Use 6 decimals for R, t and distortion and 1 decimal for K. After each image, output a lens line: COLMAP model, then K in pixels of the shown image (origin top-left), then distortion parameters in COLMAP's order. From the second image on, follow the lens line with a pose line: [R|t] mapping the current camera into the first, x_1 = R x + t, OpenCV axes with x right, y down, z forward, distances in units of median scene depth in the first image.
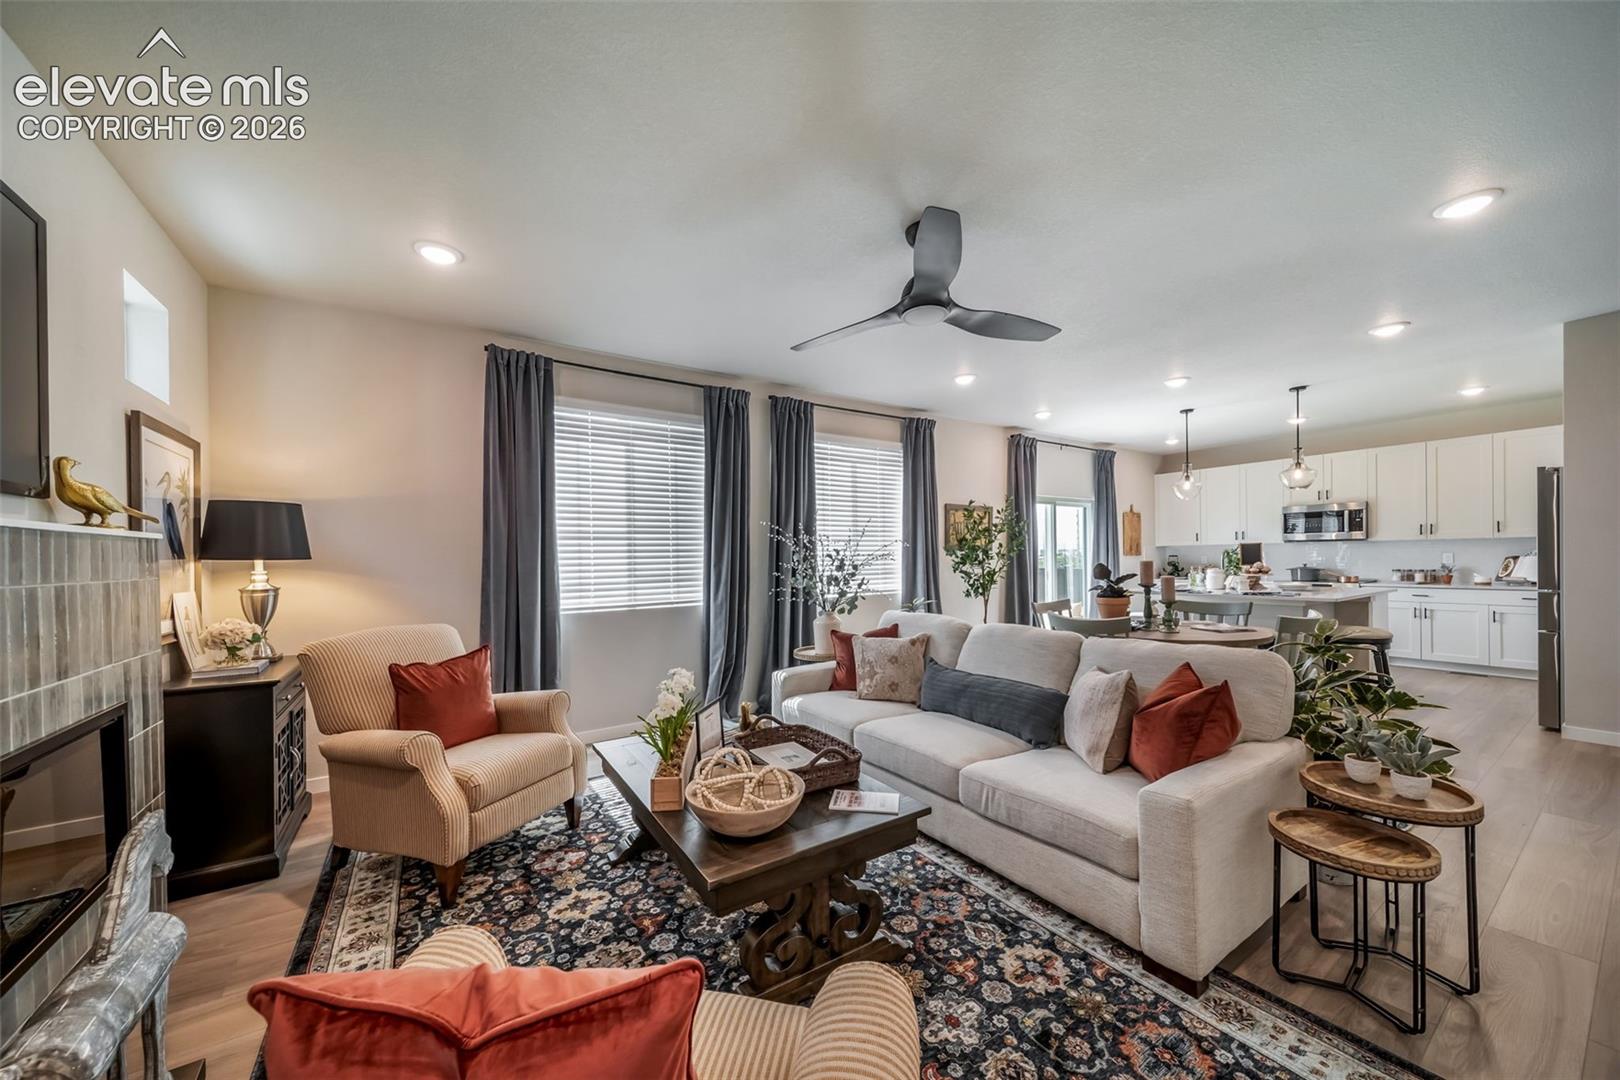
lens RADIAL K [[570.0, 0, 796.7], [0, 570.0, 564.4], [0, 0, 1]] dist [0.001548, -0.000008]
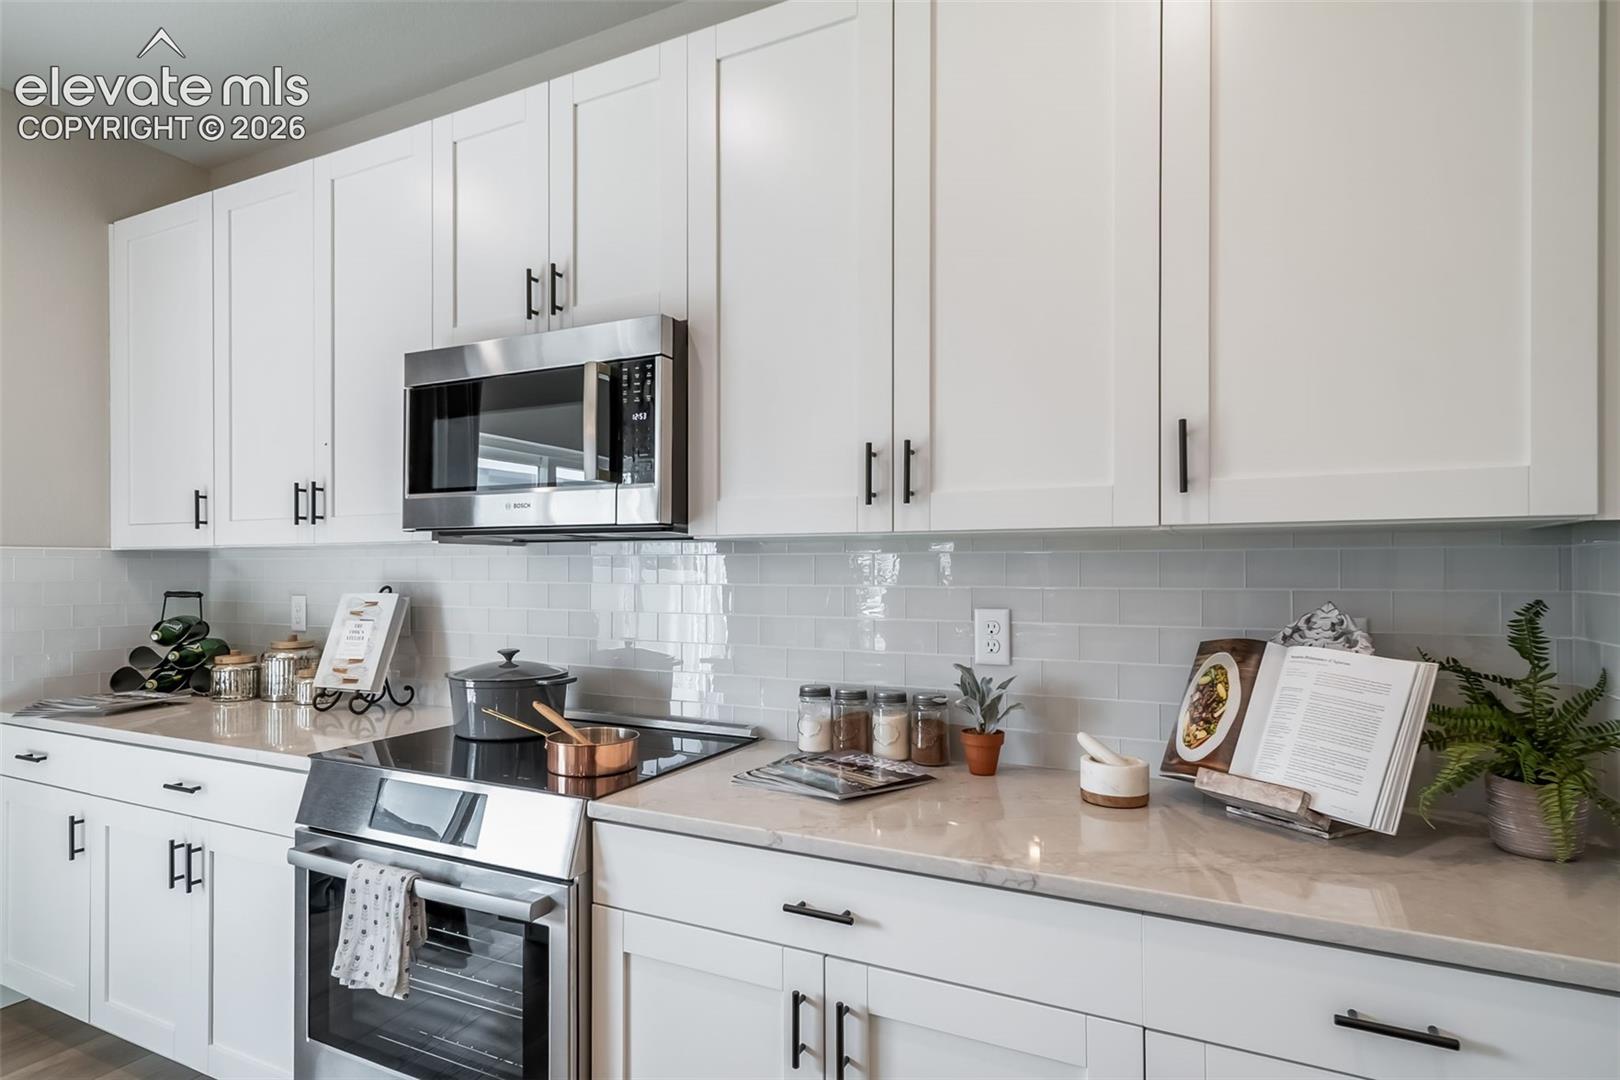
lens RADIAL K [[855.4, 0, 803.2], [0, 855.4, 564.8], [0, 0, 1]] dist [0.006321, 0.000884]
pose [[0.863303, 0.018591, 0.504344, 1.094455], [-0.008947, 0.999728, -0.021537, -0.033010], [-0.504607, 0.014080, 0.863234, 0.911358]]
